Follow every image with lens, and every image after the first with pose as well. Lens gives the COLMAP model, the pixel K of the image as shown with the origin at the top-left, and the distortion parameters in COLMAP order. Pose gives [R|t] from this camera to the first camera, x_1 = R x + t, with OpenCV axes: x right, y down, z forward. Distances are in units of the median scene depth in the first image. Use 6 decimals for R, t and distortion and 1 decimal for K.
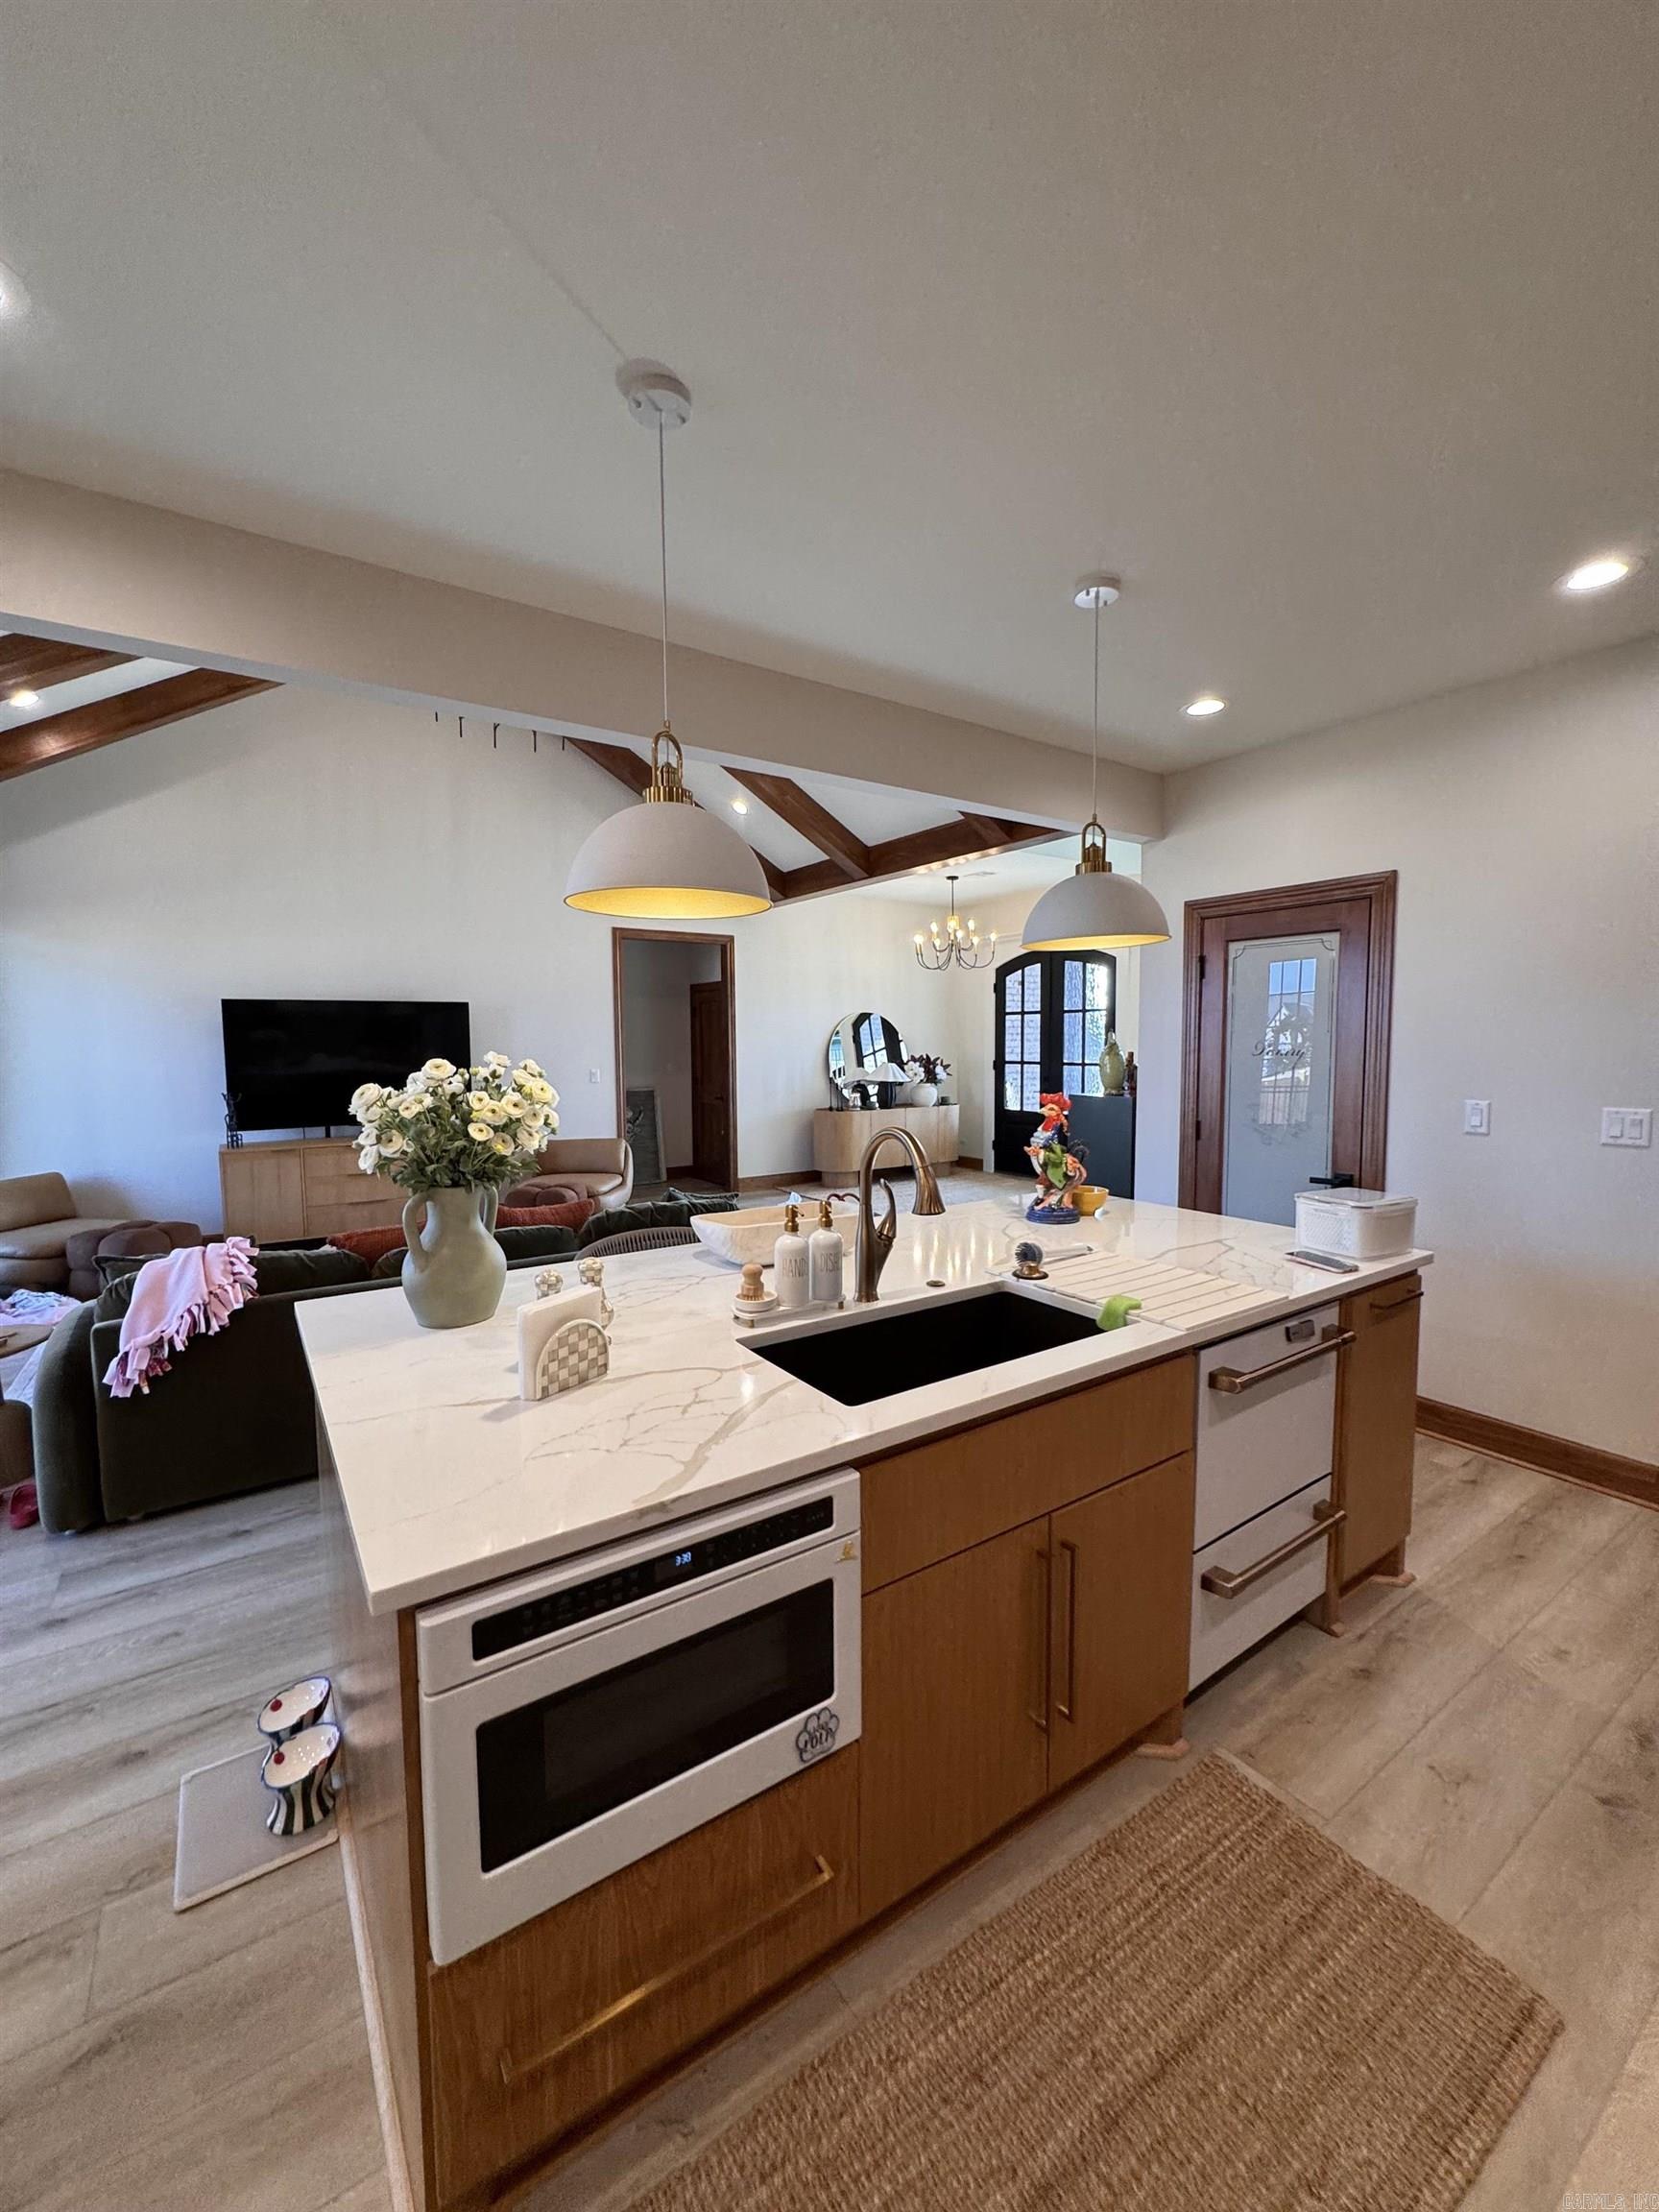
lens RADIAL K [[884.3, 0, 829.0], [0, 884.3, 1107.8], [0, 0, 1]] dist [-0.005212, 0.000678]
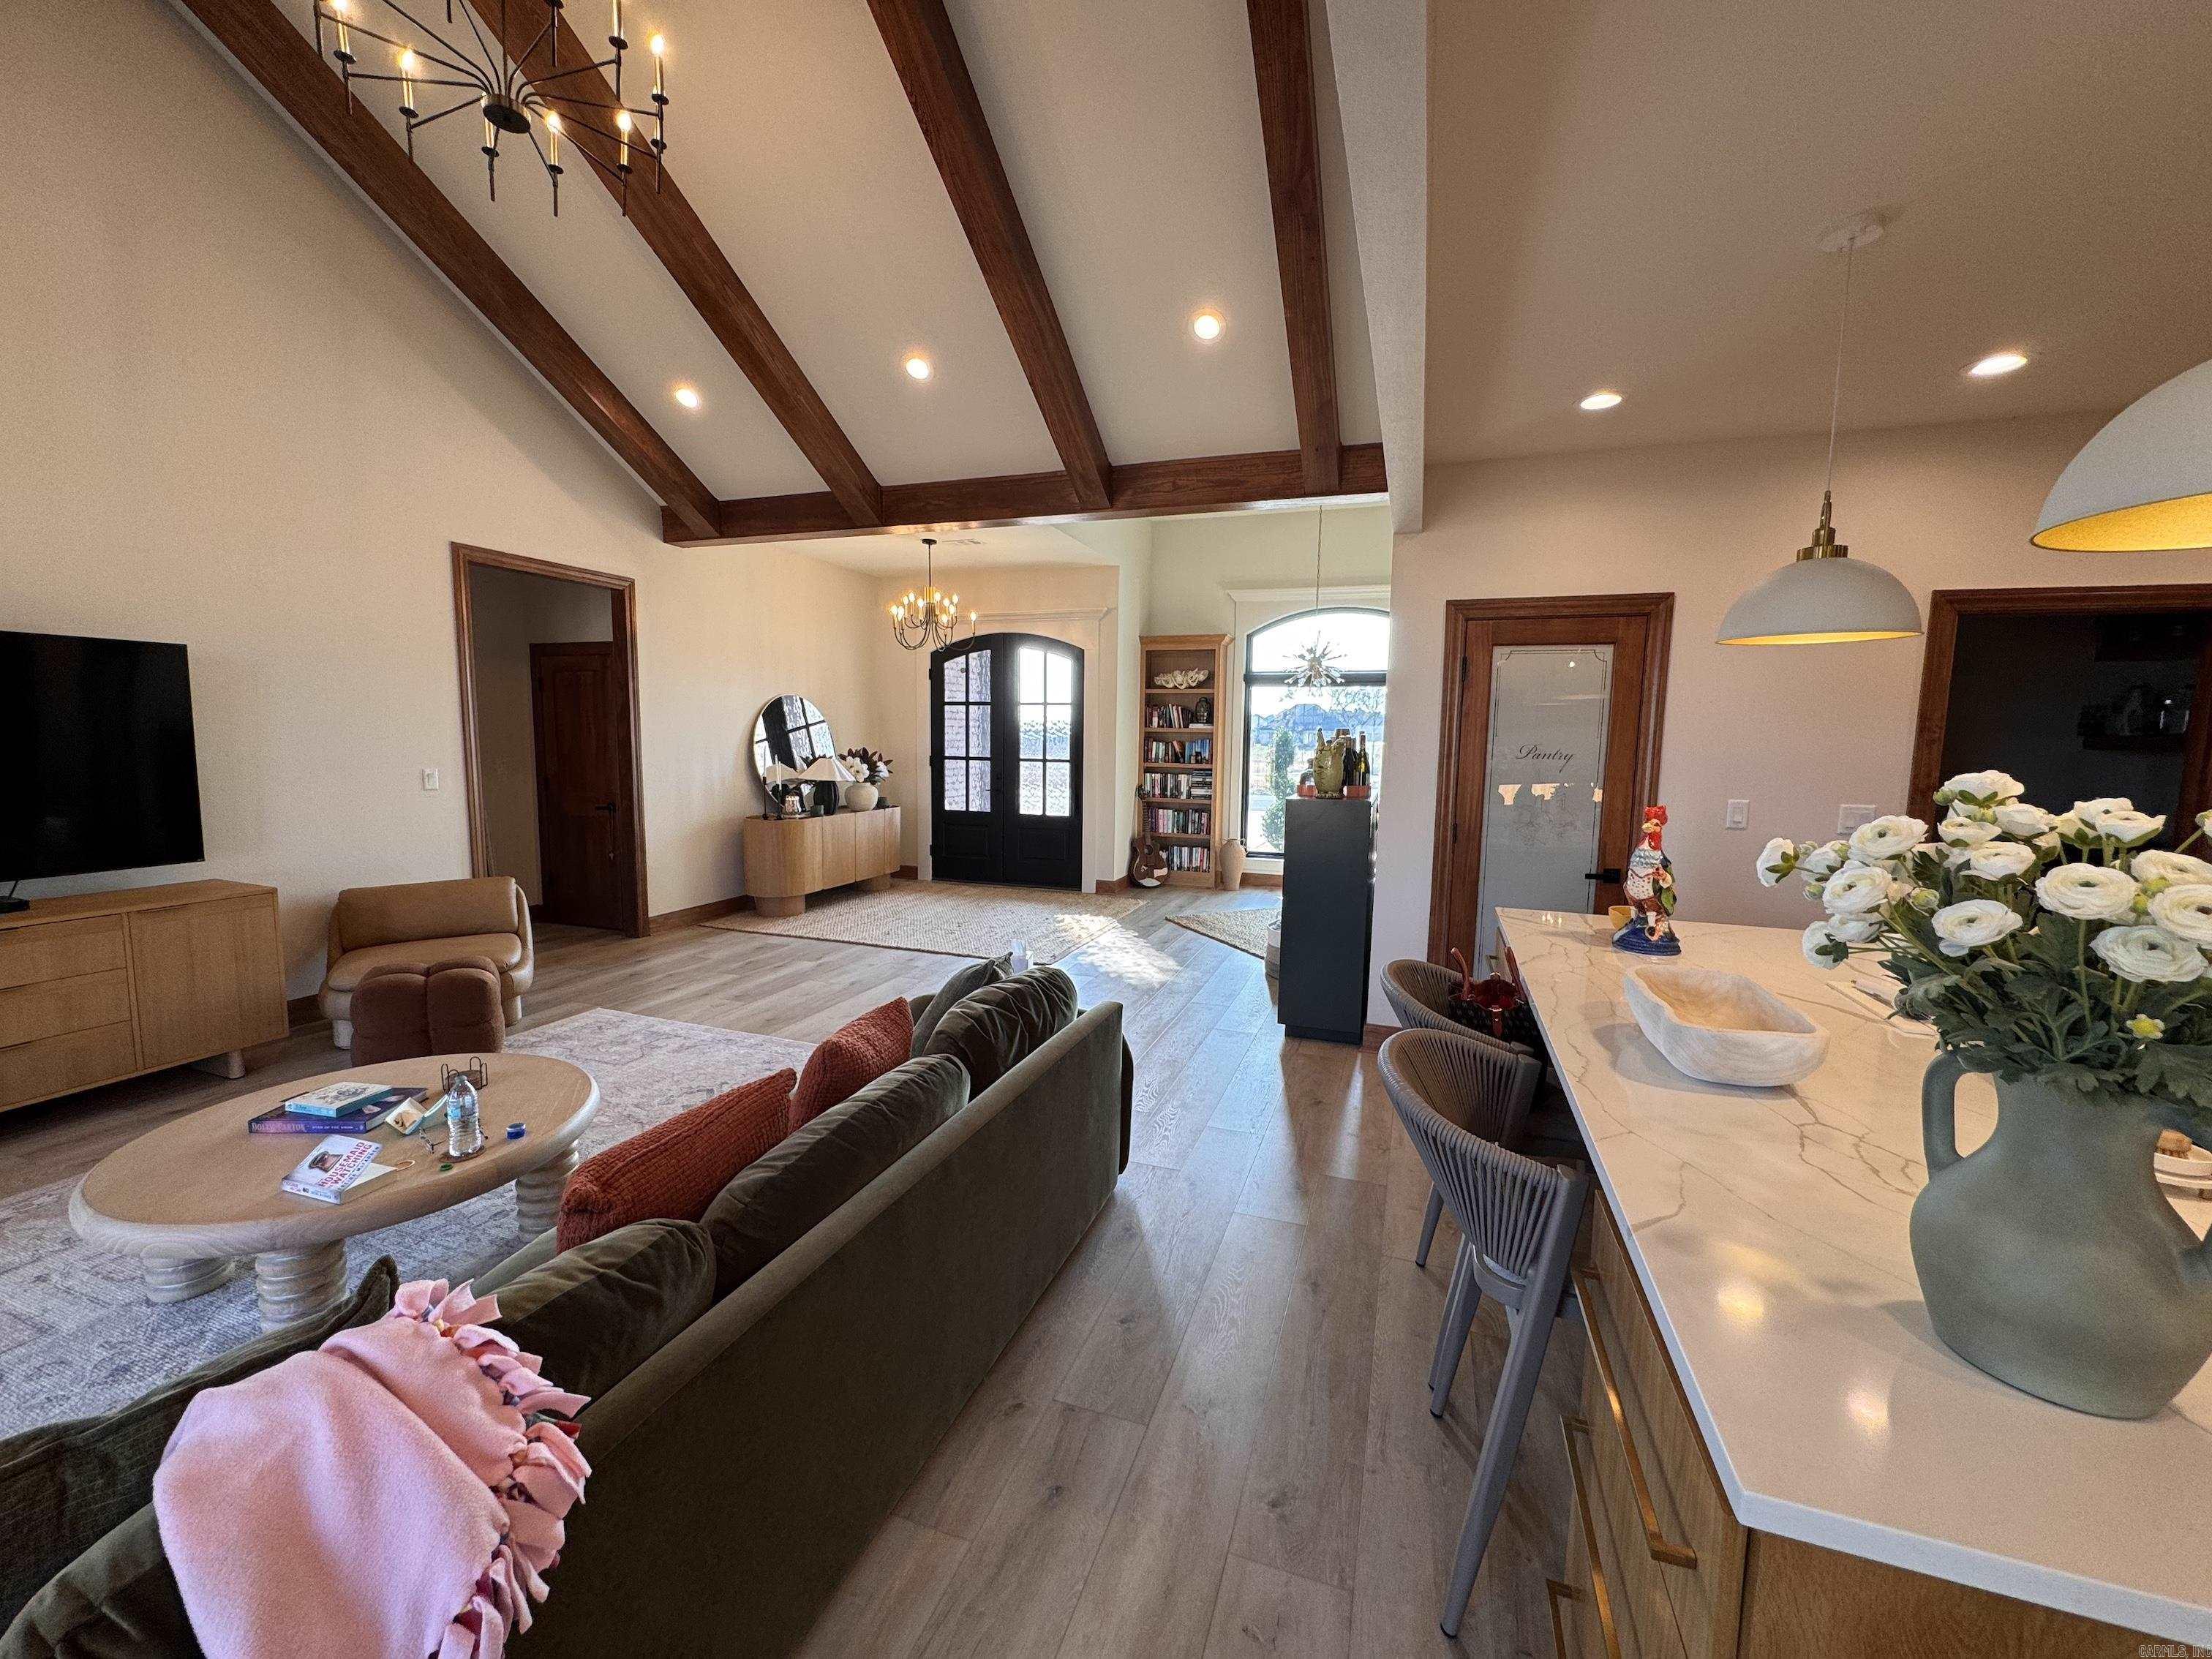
lens RADIAL K [[884.3, 0, 1102.2], [0, 884.3, 827.3], [0, 0, 1]] dist [-0.005212, 0.000678]
pose [[0.809962, -0.041459, 0.585016, -0.500179], [0.023233, 0.998983, 0.038629, -0.029756], [-0.586022, -0.017696, 0.810102, 0.437203]]
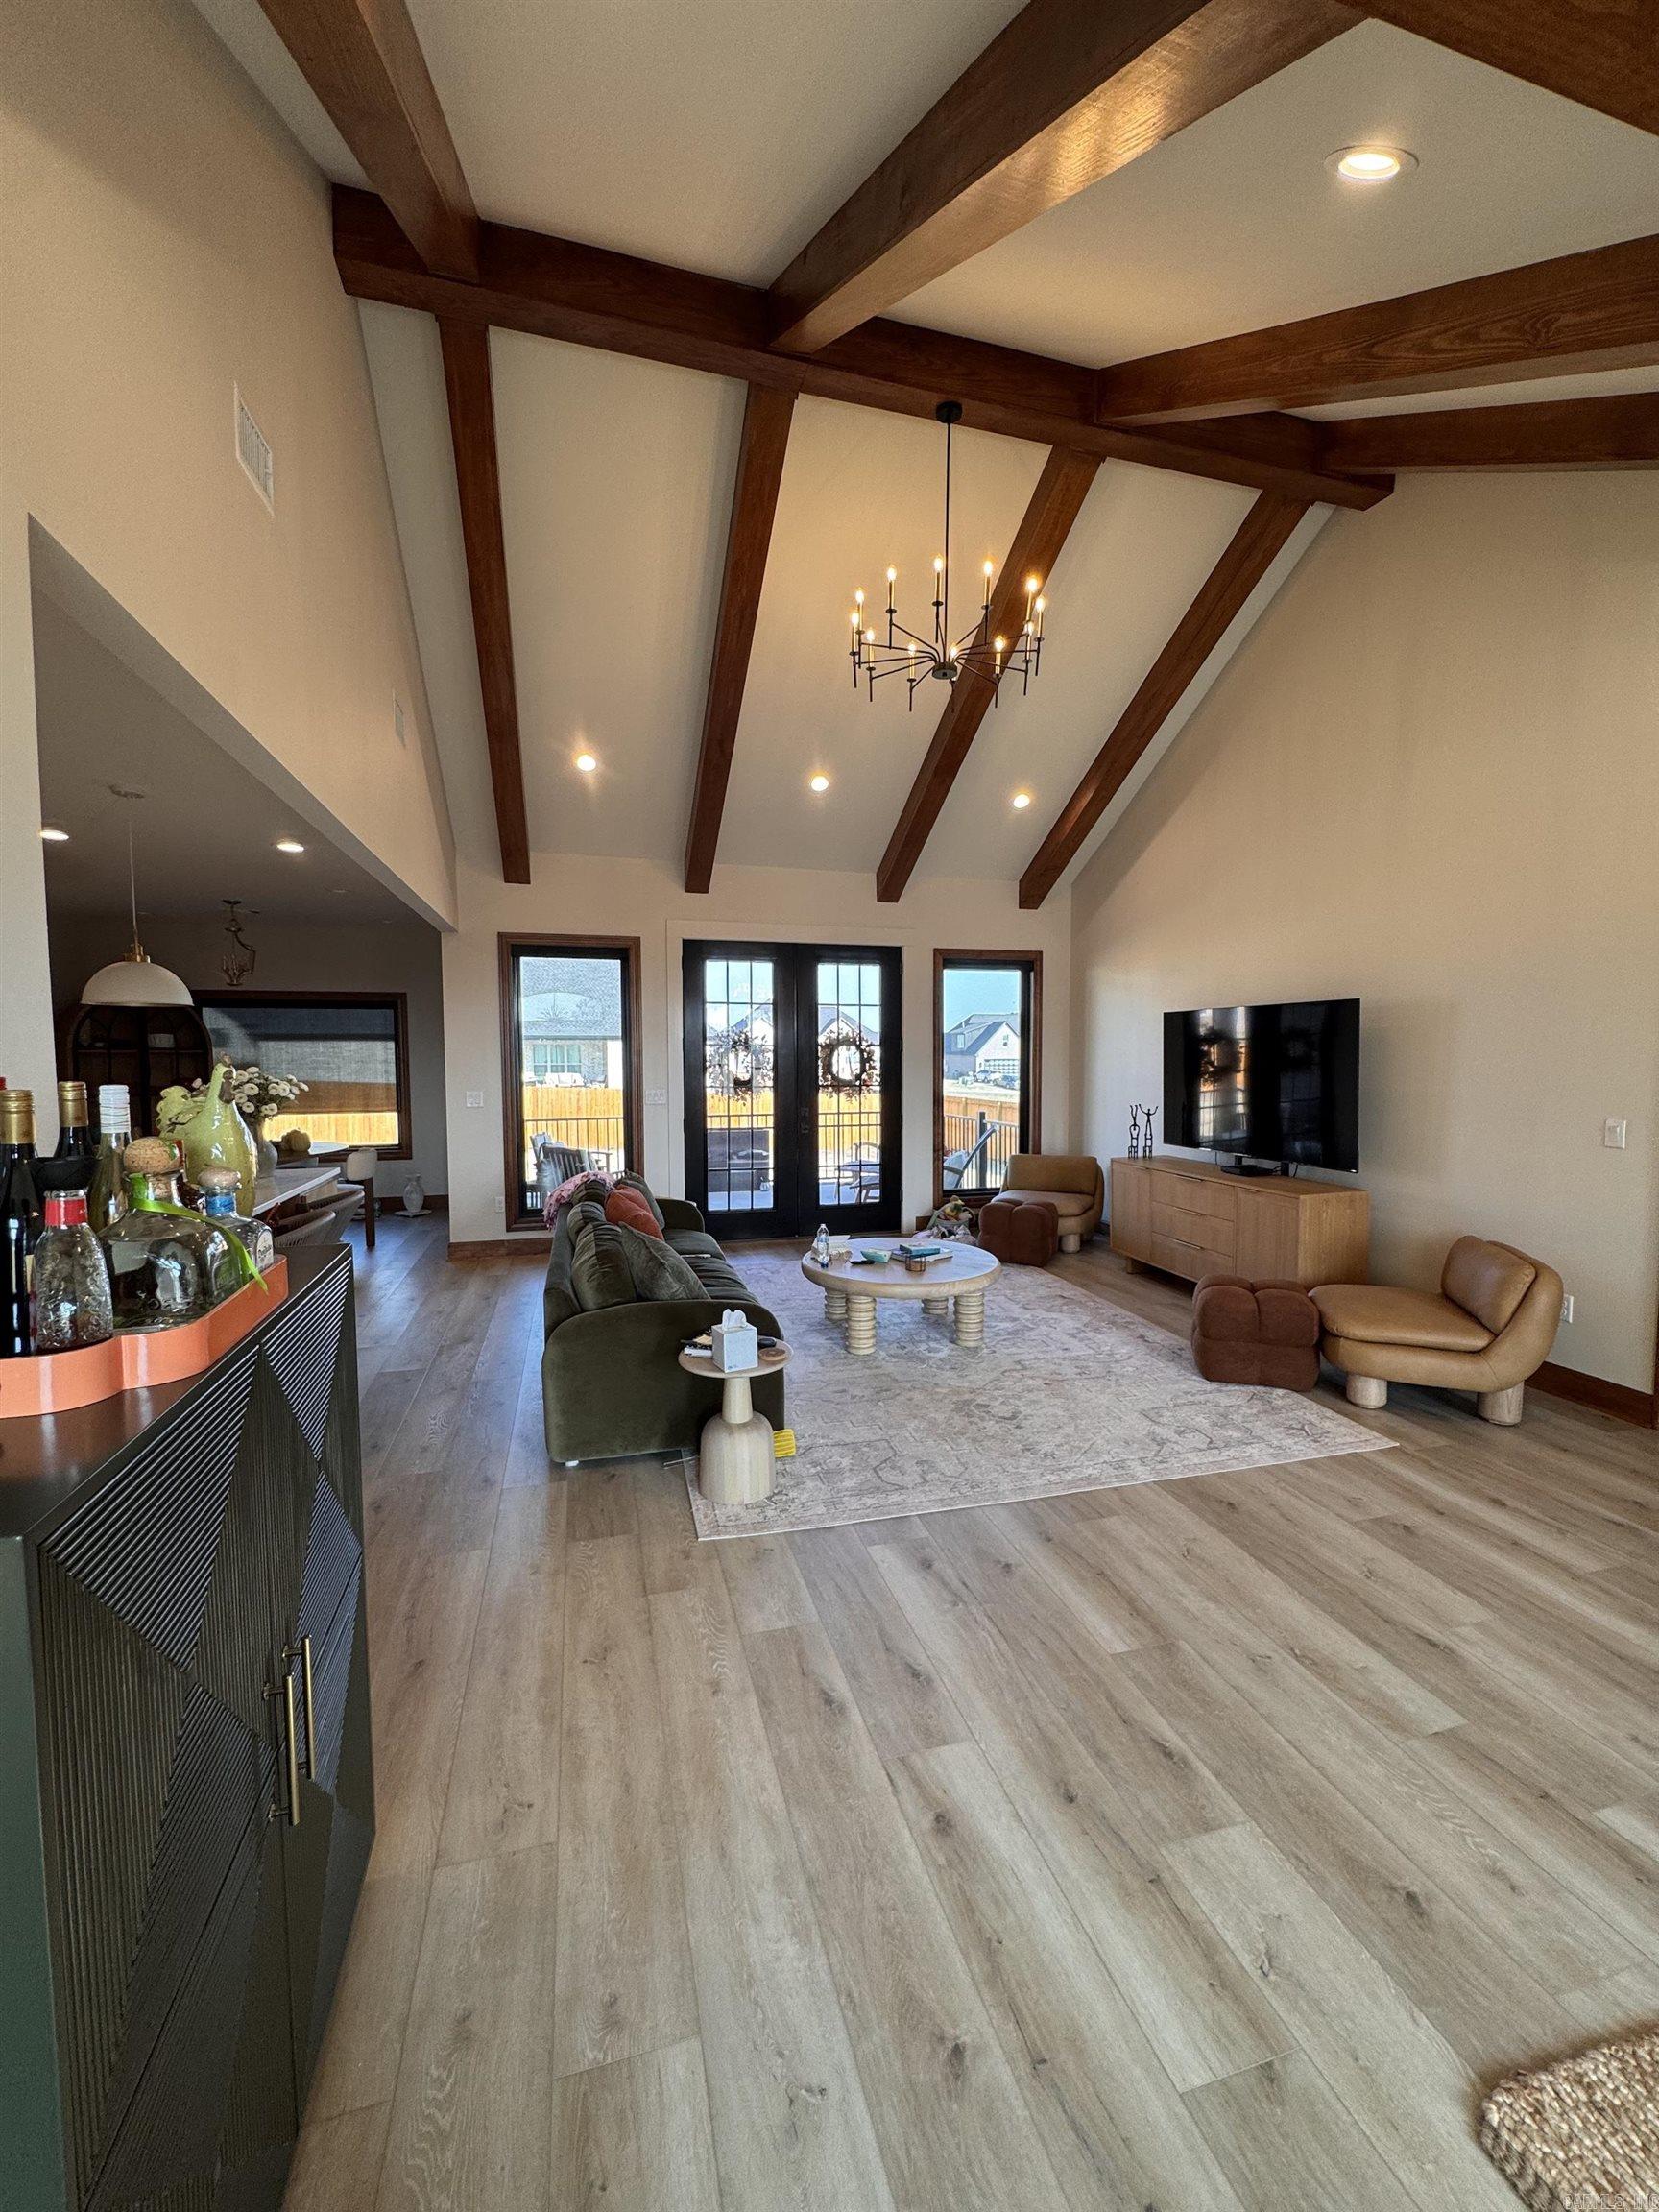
lens RADIAL K [[884.3, 0, 832.9], [0, 884.3, 1096.8], [0, 0, 1]] dist [-0.005212, 0.000678]
pose [[-0.318444, 0.057732, -0.946182, 0.633529], [-0.067853, 0.994195, 0.083498, -0.134141], [0.945510, 0.090790, -0.312678, 1.518989]]
